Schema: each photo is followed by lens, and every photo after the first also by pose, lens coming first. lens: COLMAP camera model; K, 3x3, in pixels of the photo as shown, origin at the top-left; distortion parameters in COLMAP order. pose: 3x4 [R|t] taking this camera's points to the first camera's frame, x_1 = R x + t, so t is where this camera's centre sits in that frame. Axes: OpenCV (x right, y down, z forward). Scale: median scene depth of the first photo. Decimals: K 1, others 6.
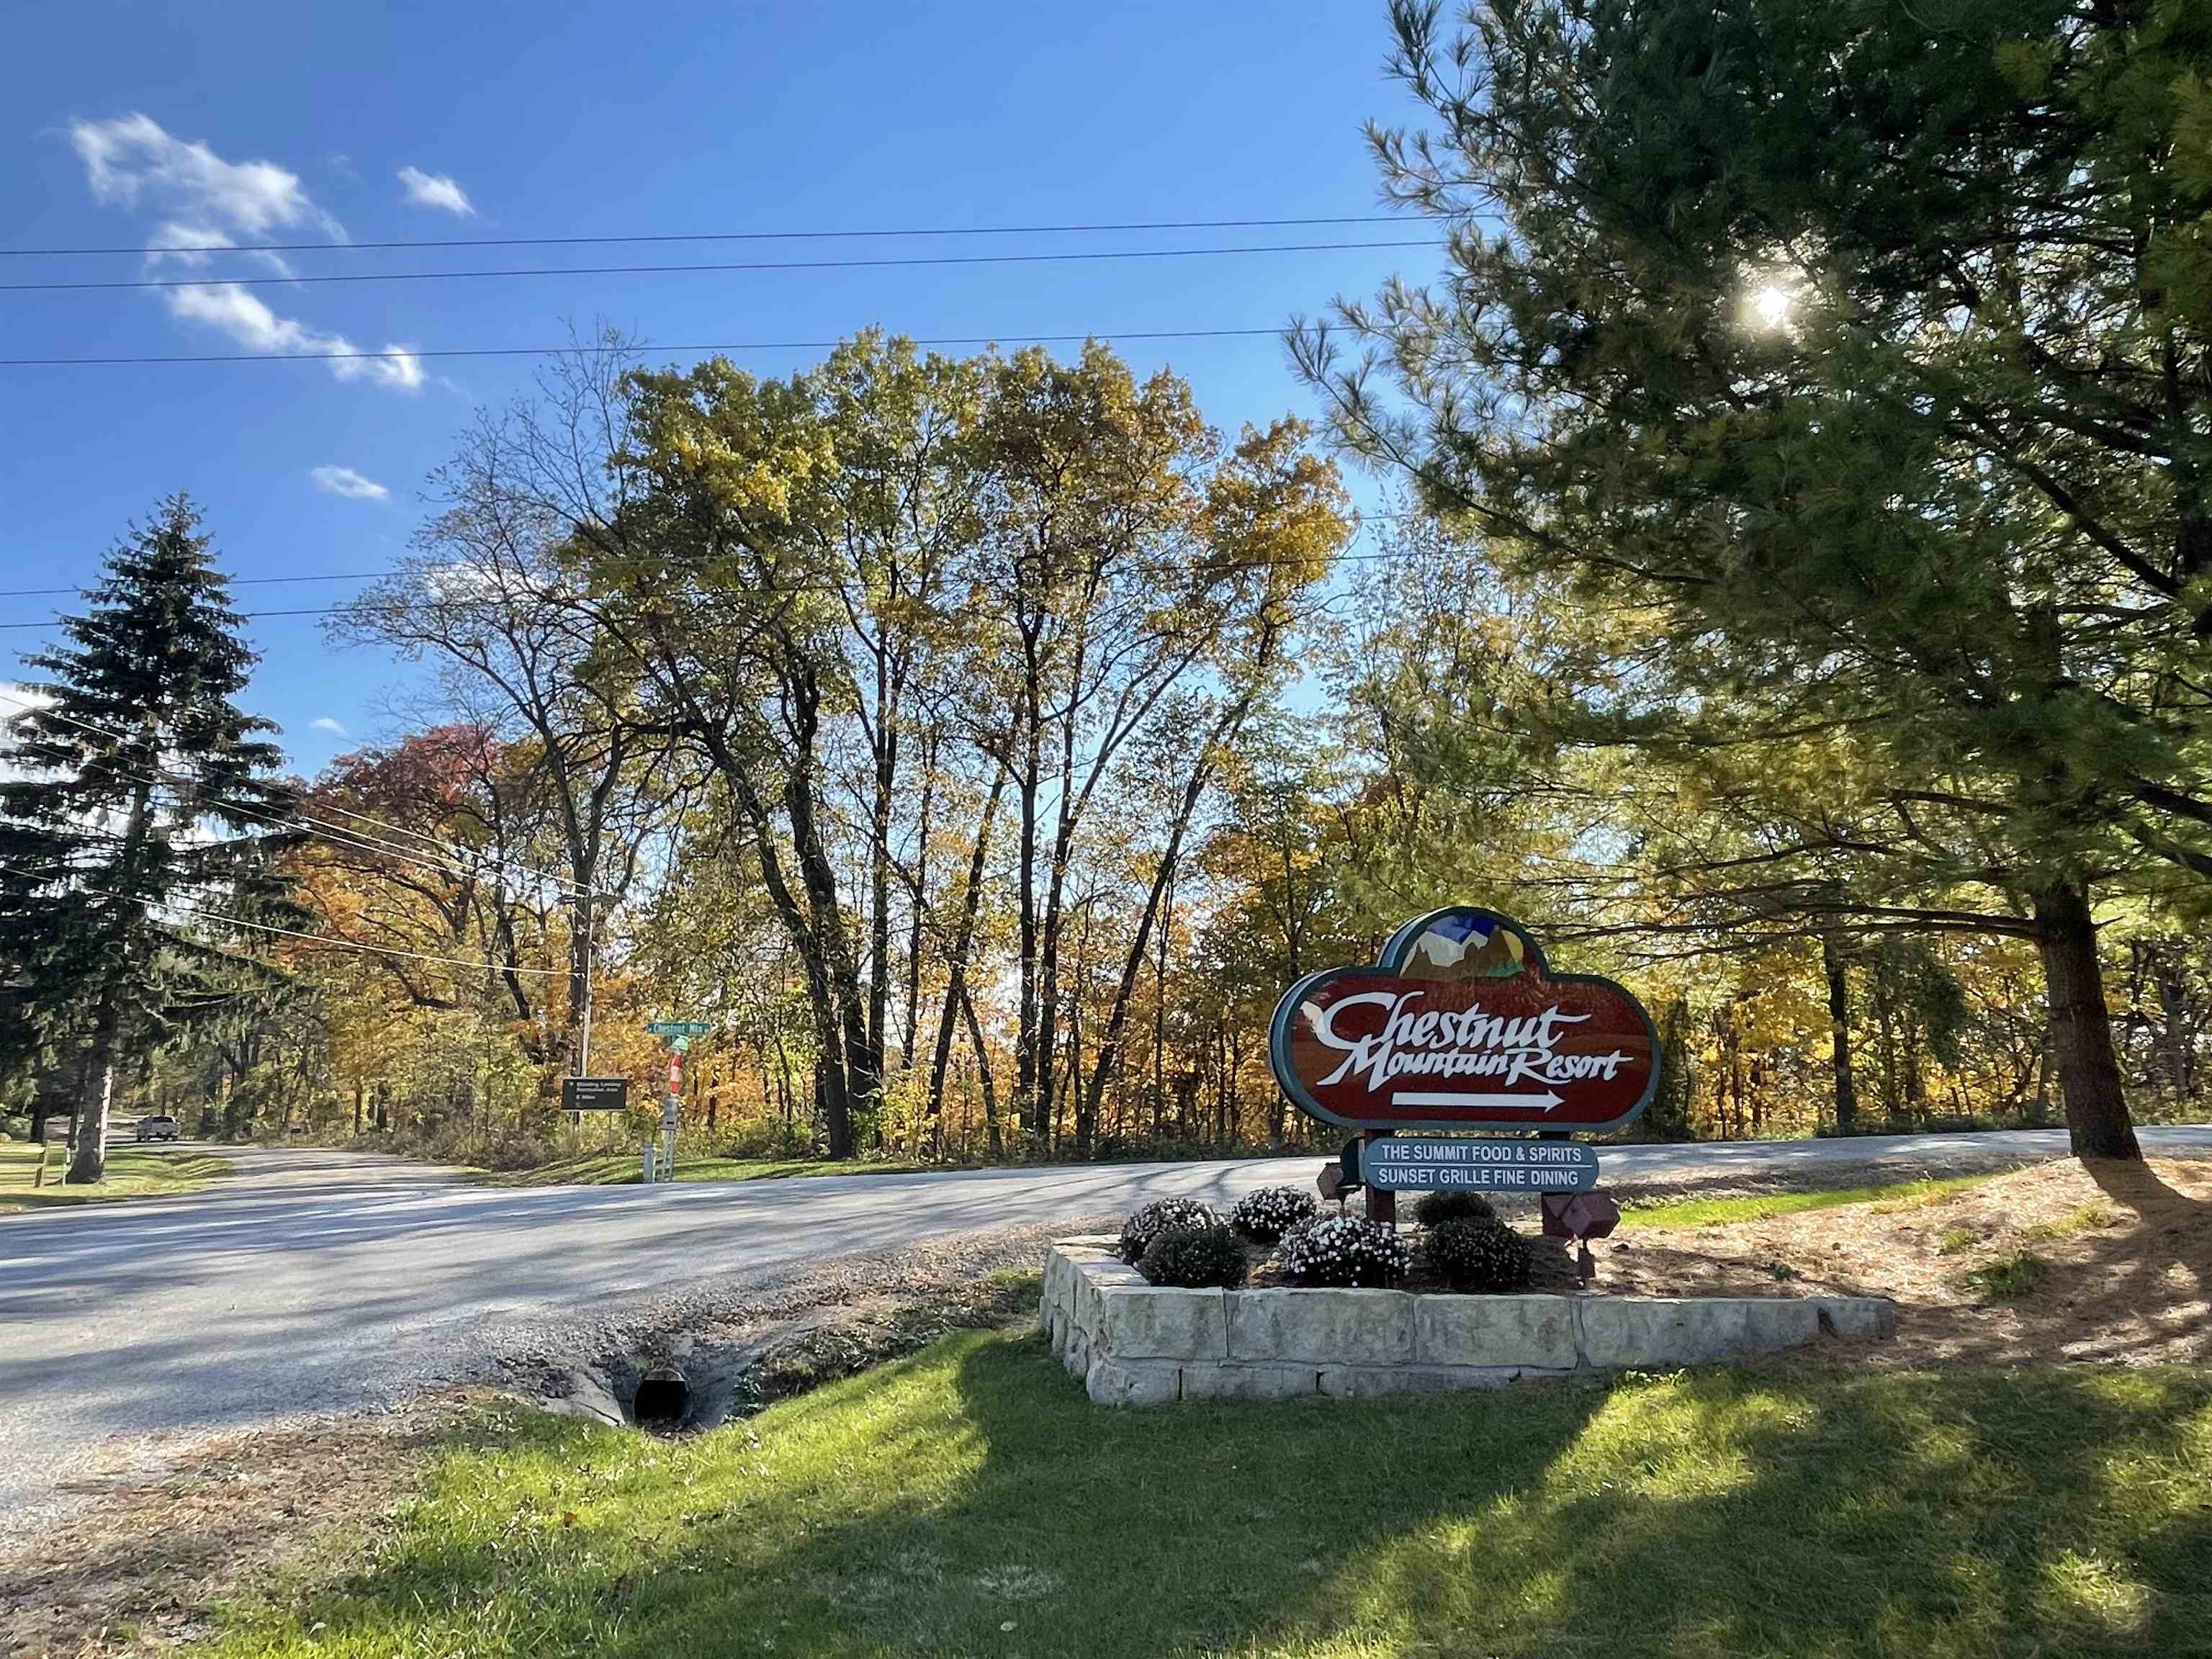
lens RADIAL K [[1519.7, 0, 1106.0], [0, 1519.7, 829.5], [0, 0, 1]] dist [0.000868, 0.000103]
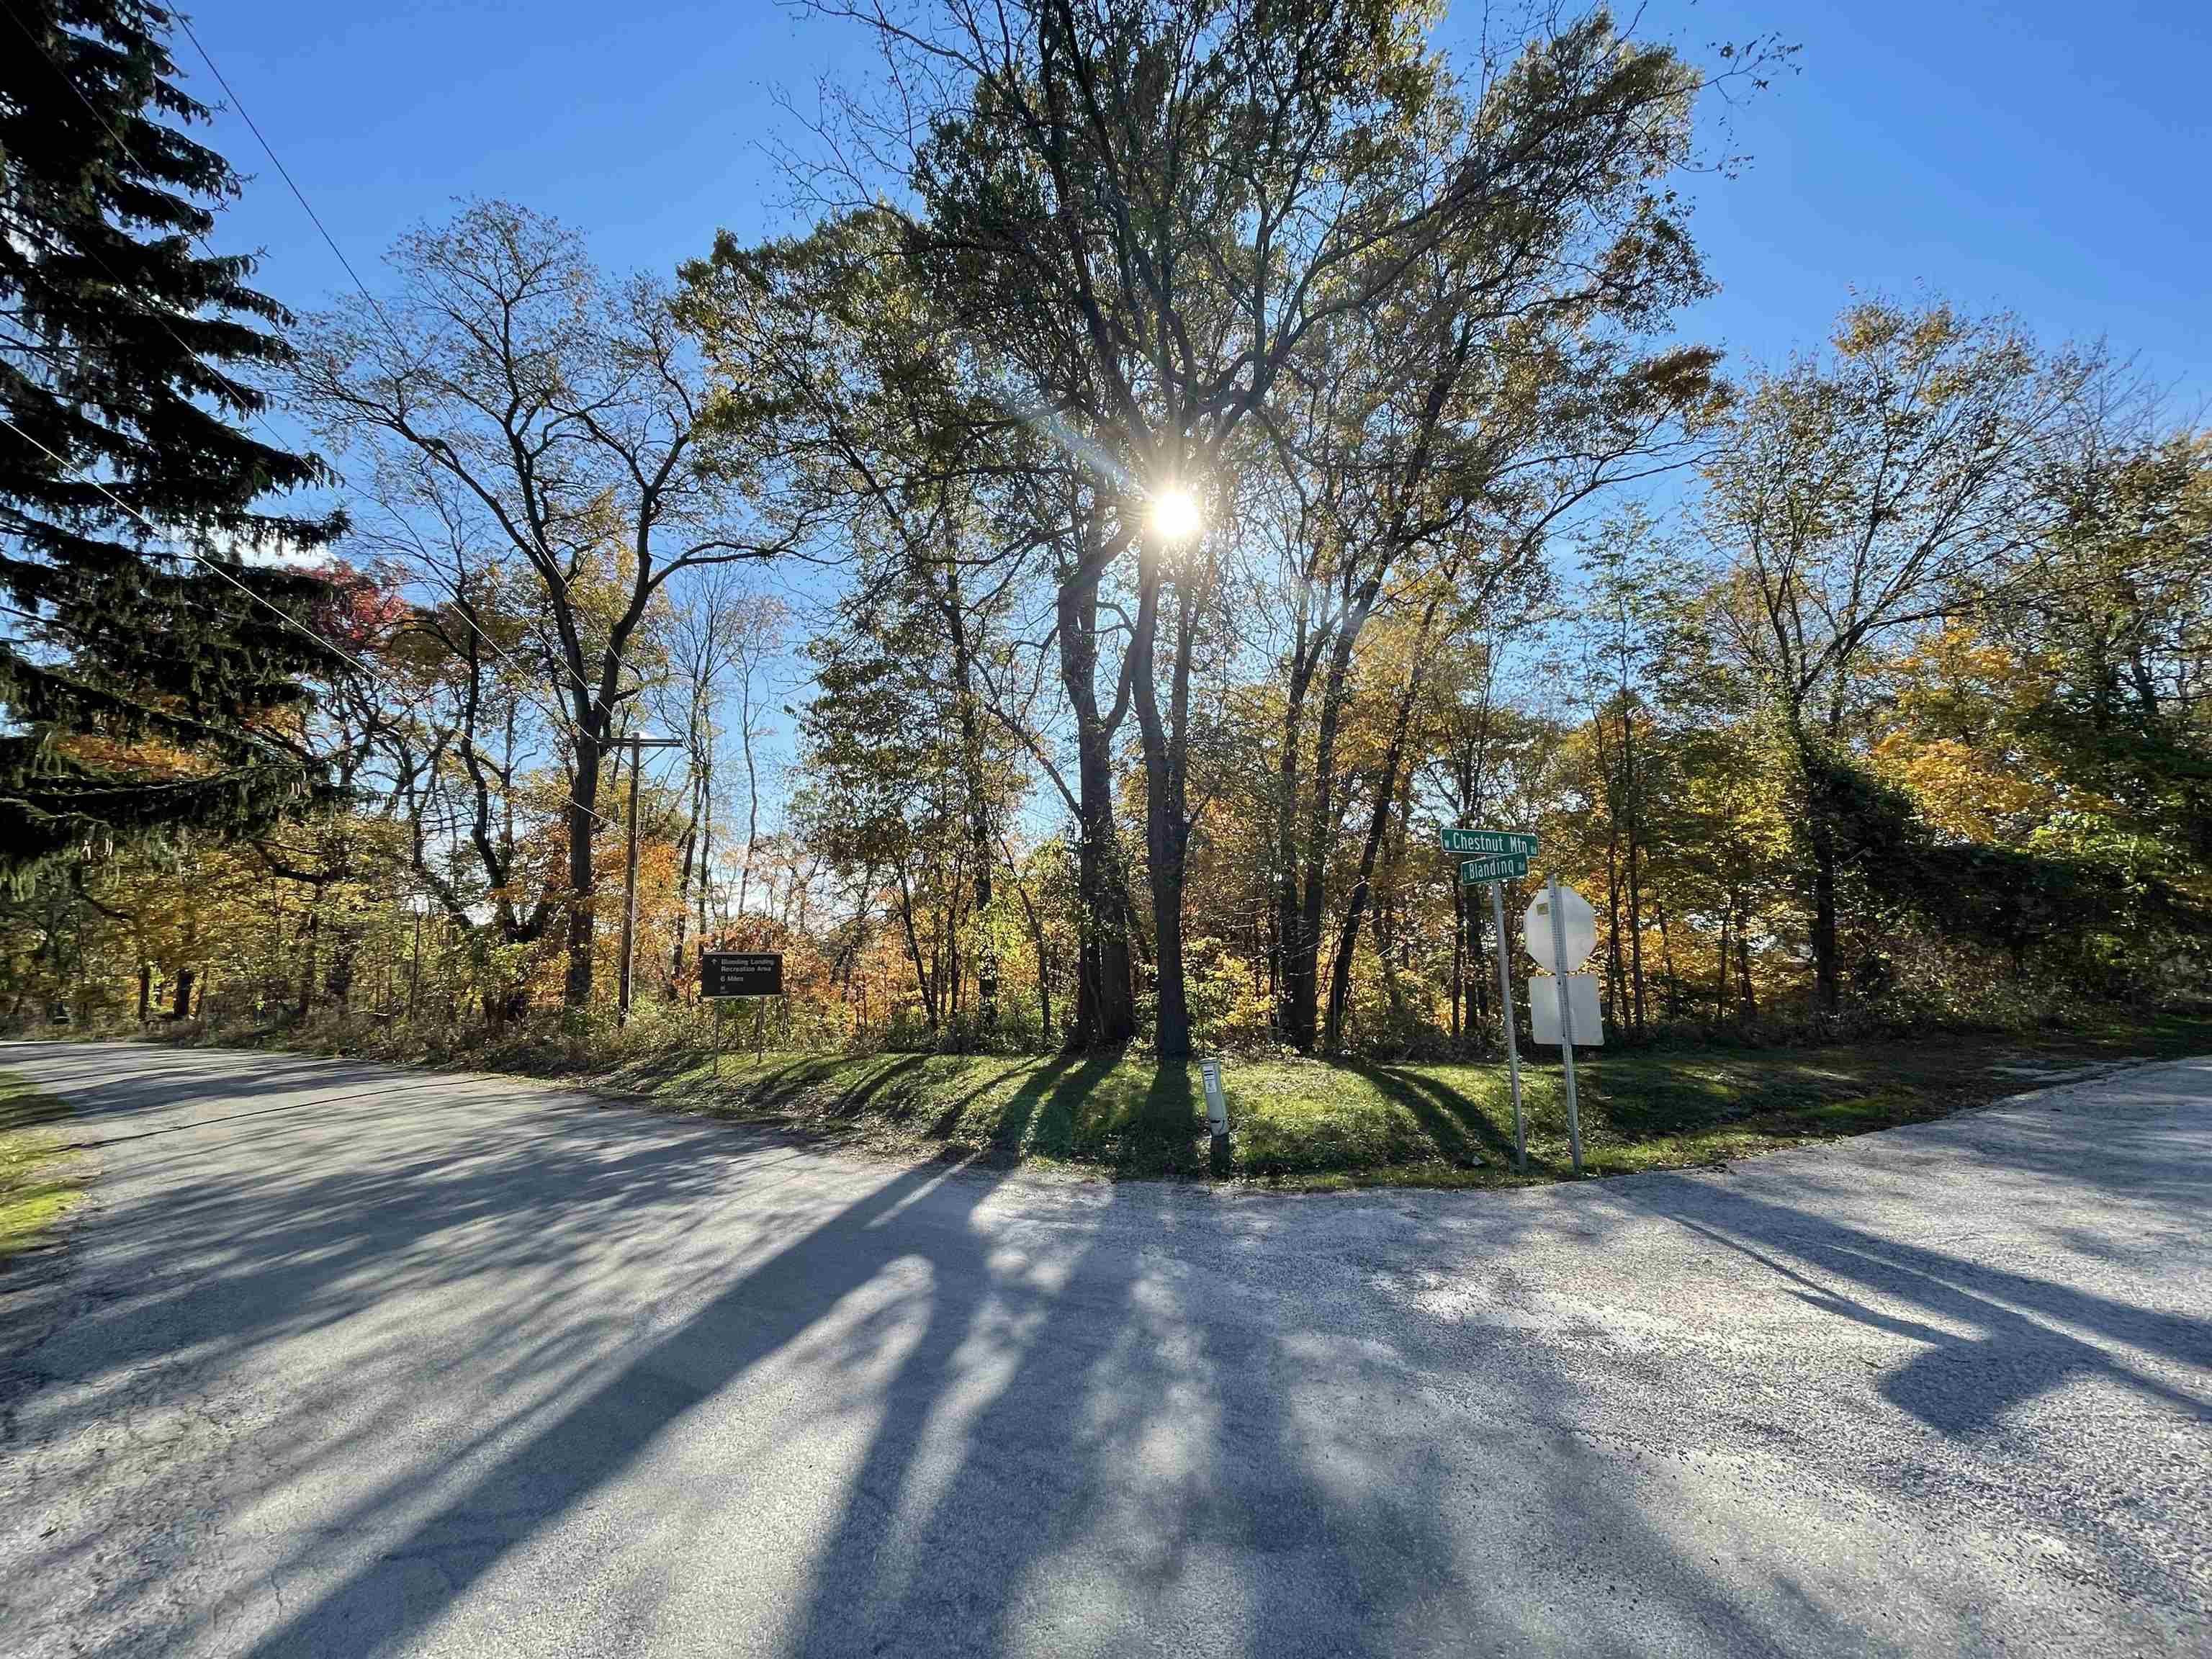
lens RADIAL K [[890.1, 0, 1106.0], [0, 890.1, 829.5], [0, 0, 1]] dist [0.001159, -0.000027]
pose [[0.912031, 0.049311, 0.407146, -0.220481], [-0.057581, 0.998308, 0.008075, 0.054248], [-0.406059, -0.030809, 0.913328, 0.324232]]
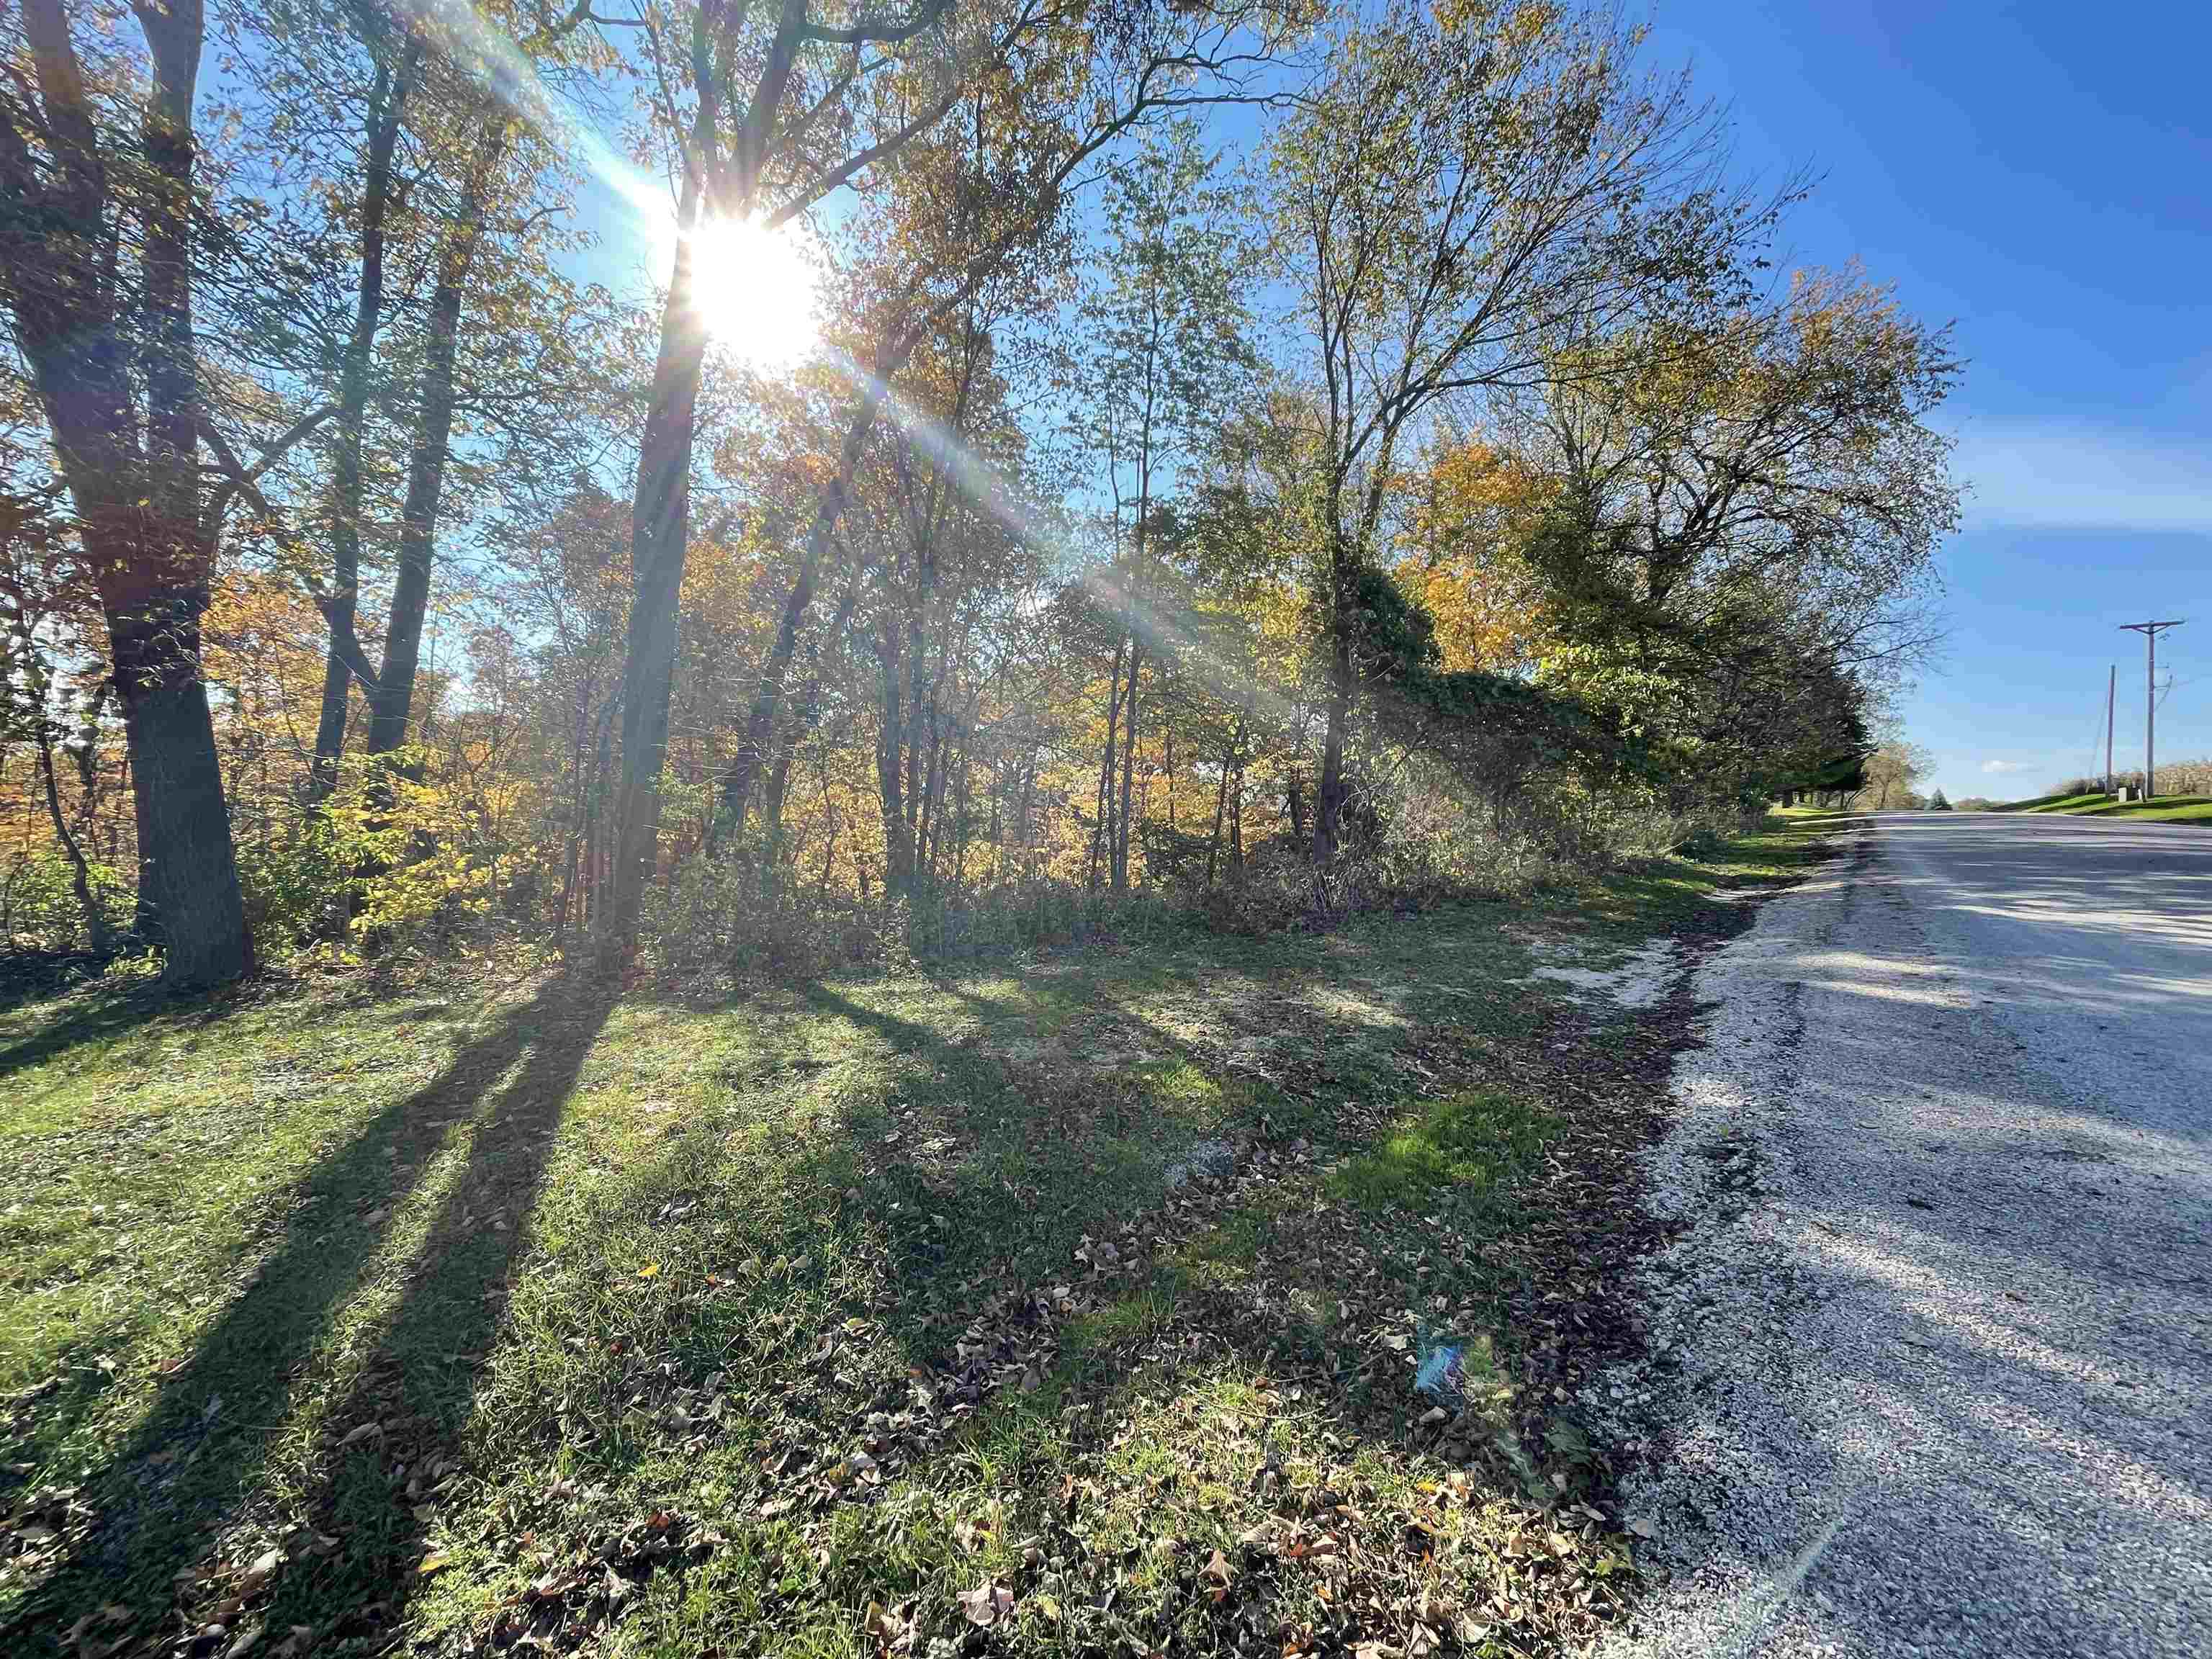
lens RADIAL K [[876.4, 0, 1106.0], [0, 876.4, 829.5], [0, 0, 1]] dist [-0.002282, -0.000176]
pose [[0.624844, -0.016033, 0.780585, -0.108304], [-0.144269, 0.980201, 0.135617, 0.067648], [-0.767305, -0.197354, 0.610160, 0.392617]]
